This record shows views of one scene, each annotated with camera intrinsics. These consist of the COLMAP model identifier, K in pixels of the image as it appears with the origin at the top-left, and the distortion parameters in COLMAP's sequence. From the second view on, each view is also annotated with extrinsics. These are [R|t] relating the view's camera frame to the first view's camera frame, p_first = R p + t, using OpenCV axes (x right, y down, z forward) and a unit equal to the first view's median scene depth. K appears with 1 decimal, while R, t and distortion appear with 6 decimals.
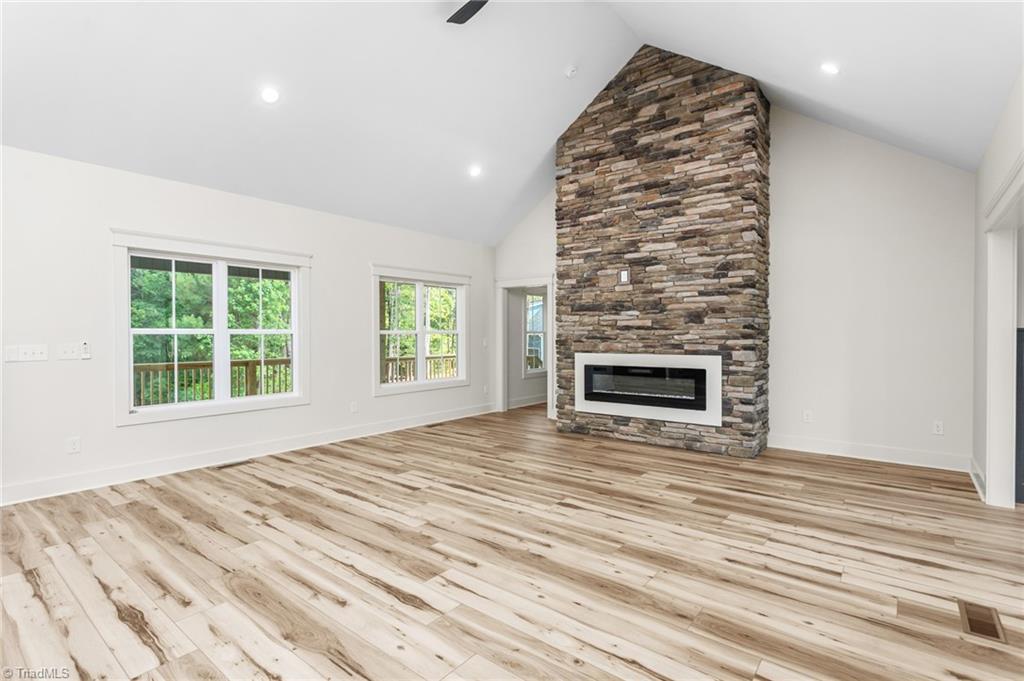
lens RADIAL K [[508.5, 0, 511.5], [0, 508.5, 338.1], [0, 0, 1]] dist [-0.000911, -0.001358]
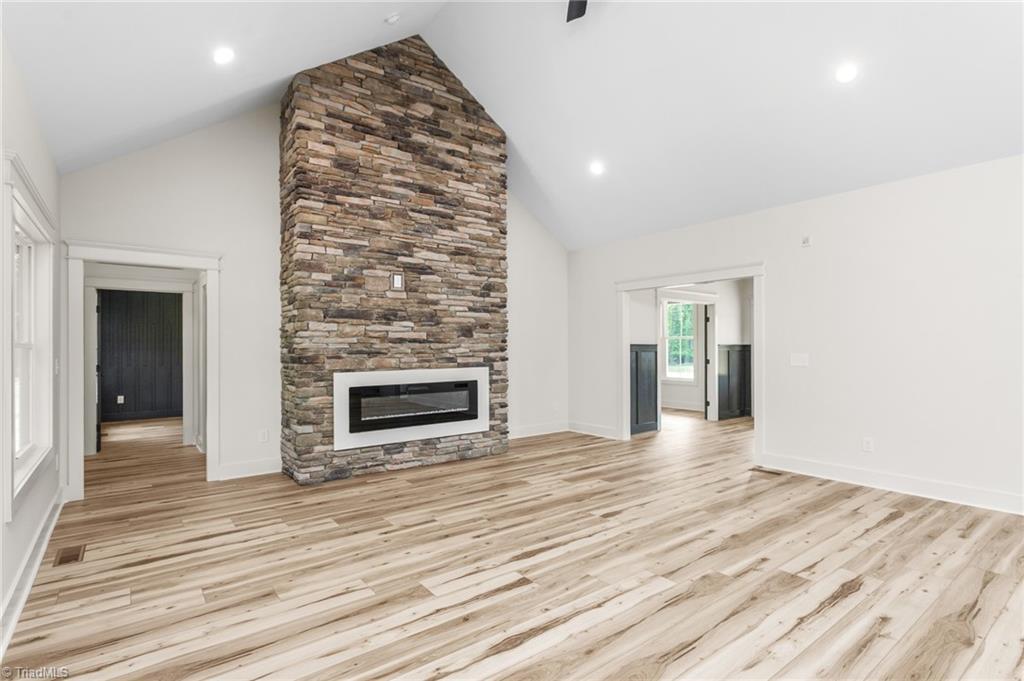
lens RADIAL K [[508.5, 0, 539.2], [0, 508.5, 344.1], [0, 0, 1]] dist [-0.000911, -0.001358]
pose [[0.199299, 0.006467, 0.979917, -0.653857], [0.011096, 0.999899, -0.008856, -0.004056], [-0.979876, 0.012638, 0.199207, 0.663311]]
